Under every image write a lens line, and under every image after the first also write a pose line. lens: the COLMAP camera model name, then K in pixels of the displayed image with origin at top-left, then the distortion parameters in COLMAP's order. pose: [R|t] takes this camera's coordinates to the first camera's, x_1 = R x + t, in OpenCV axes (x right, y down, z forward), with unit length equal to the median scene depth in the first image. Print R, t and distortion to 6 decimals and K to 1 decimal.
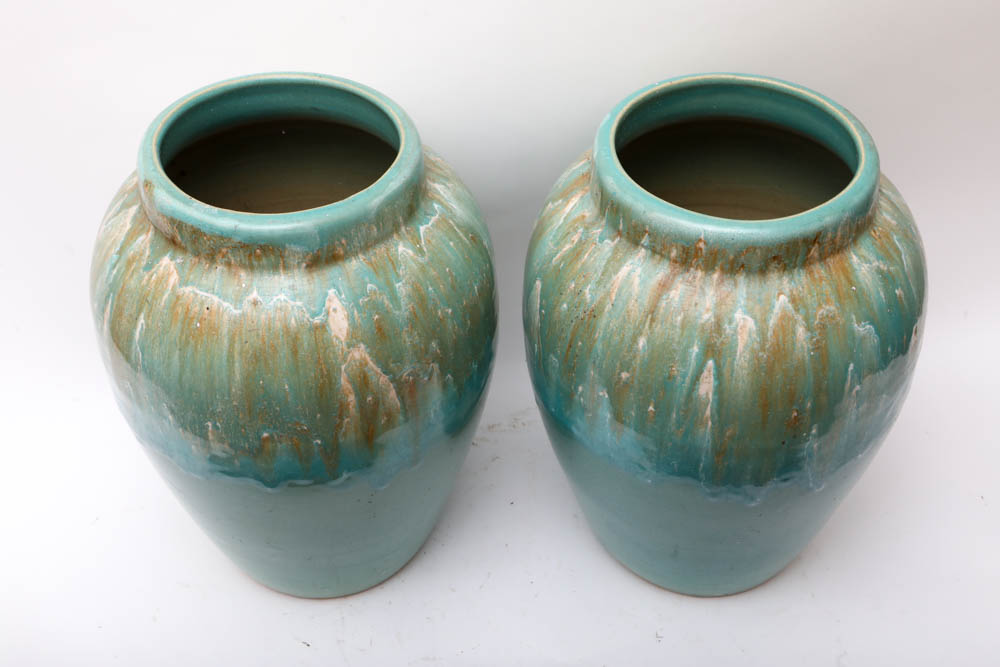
lens RADIAL K [[1514.4, 0, 500.0], [0, 1514.4, 333.5], [0, 0, 1]] dist [0.106814, 0.000156]
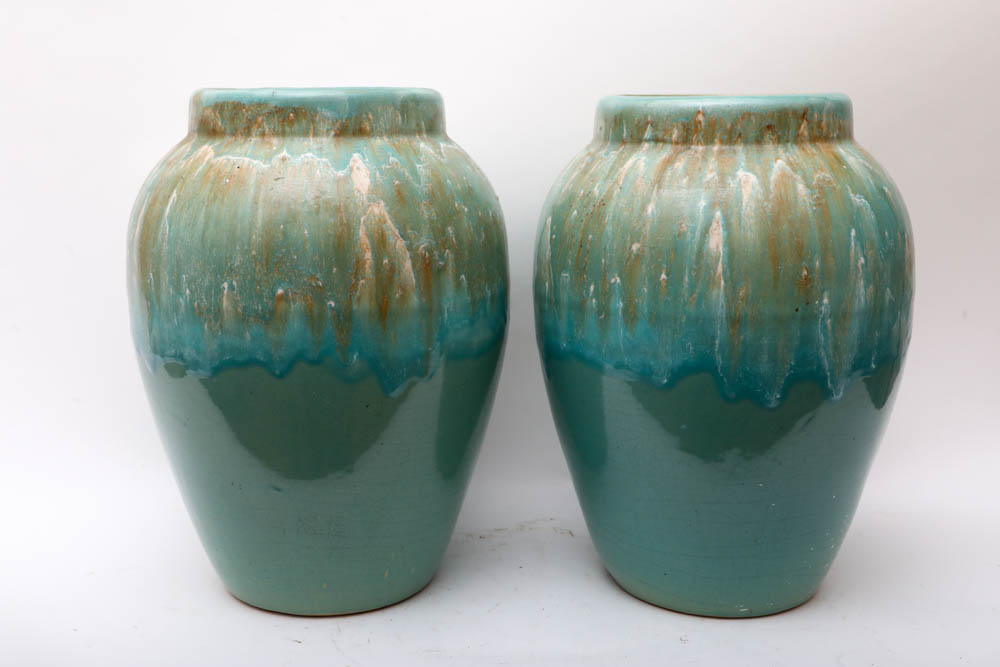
lens RADIAL K [[1259.8, 0, 500.0], [0, 1259.8, 333.5], [0, 0, 1]] dist [0.011924, 0.010135]
pose [[0.999950, 0.008129, 0.005847, -0.014301], [-0.003615, 0.837584, -0.546297, 0.553734], [-0.009338, 0.546249, 0.837571, 0.323806]]
